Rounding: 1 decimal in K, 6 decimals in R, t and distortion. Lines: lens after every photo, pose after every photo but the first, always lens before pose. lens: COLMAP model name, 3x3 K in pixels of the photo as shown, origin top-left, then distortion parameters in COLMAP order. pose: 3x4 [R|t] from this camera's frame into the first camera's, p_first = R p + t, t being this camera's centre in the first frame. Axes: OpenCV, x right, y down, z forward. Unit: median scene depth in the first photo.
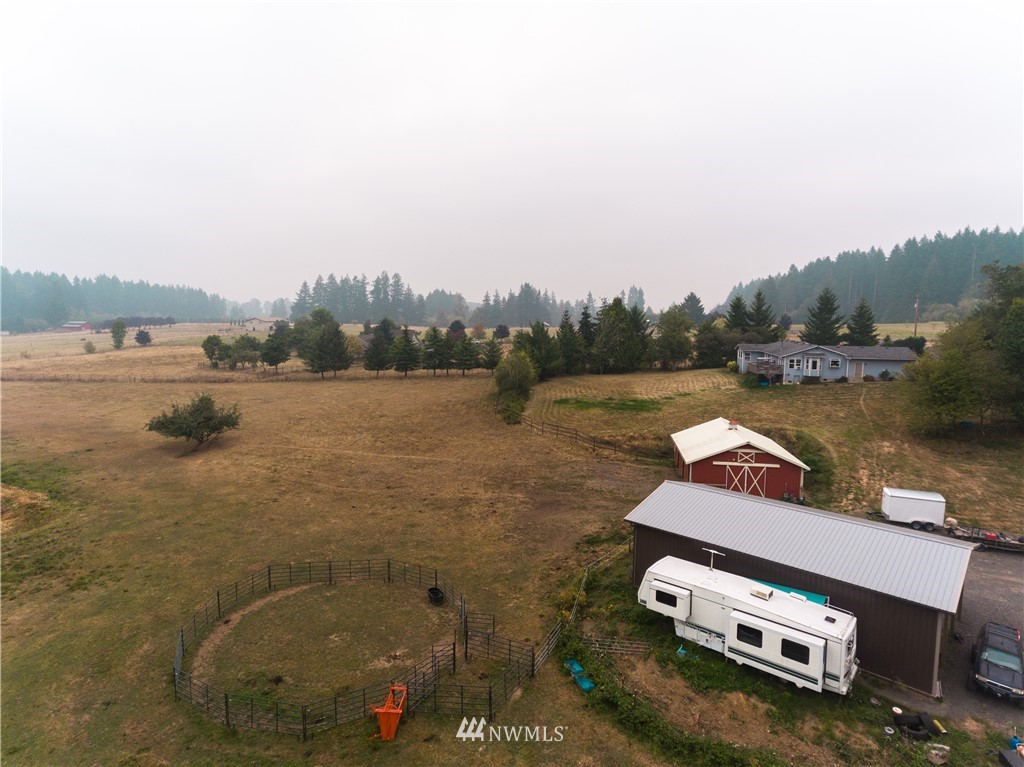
lens RADIAL K [[587.5, 0, 516.0], [0, 587.5, 375.3], [0, 0, 1]] dist [0.013715, -0.000364]
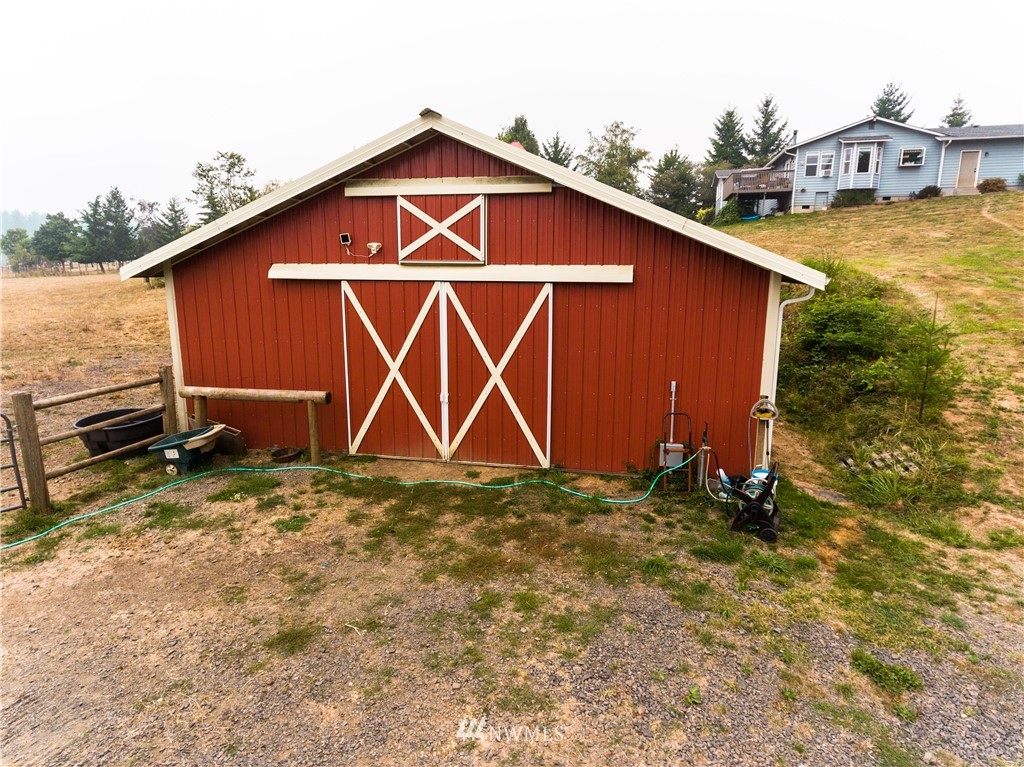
lens RADIAL K [[587.5, 0, 513.6], [0, 587.5, 374.9], [0, 0, 1]] dist [0.013715, -0.000364]
pose [[0.998408, -0.000438, -0.056394, 0.267739], [0.004710, 0.997123, 0.075652, 0.106857], [0.056199, -0.075797, 0.995538, 0.528977]]
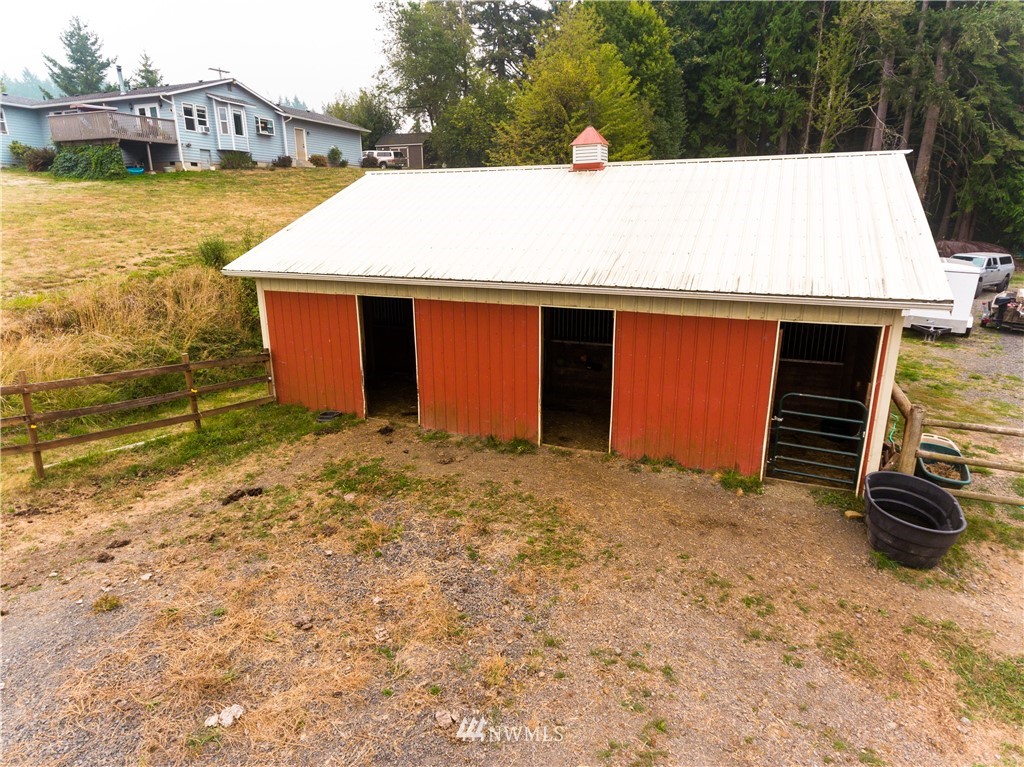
lens RADIAL K [[587.5, 0, 514.7], [0, 587.5, 376.6], [0, 0, 1]] dist [0.013715, -0.000364]
pose [[0.239450, -0.271794, 0.932090, 0.084170], [0.107468, 0.961539, 0.252773, 0.076268], [-0.964943, 0.039644, 0.259449, 0.684169]]
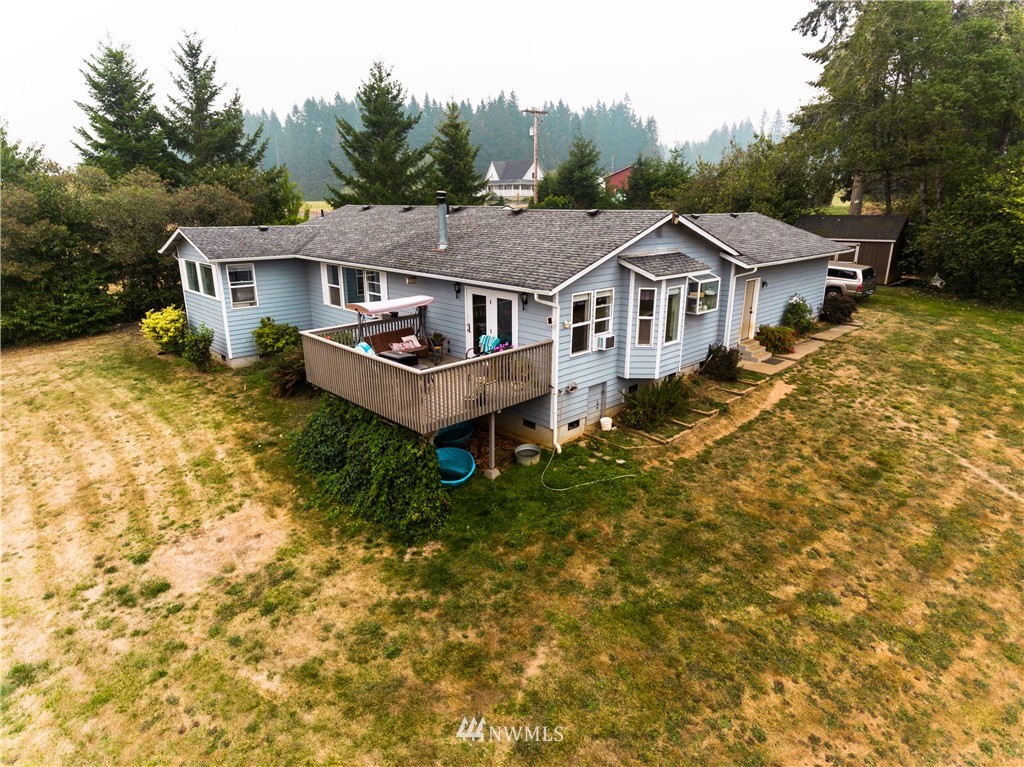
lens RADIAL K [[587.5, 0, 512.7], [0, 587.5, 373.5], [0, 0, 1]] dist [0.013715, -0.000364]
pose [[0.583725, -0.237111, 0.776558, 0.322574], [0.092727, 0.969620, 0.226359, -0.047304], [-0.806639, -0.060123, 0.587979, 0.924133]]
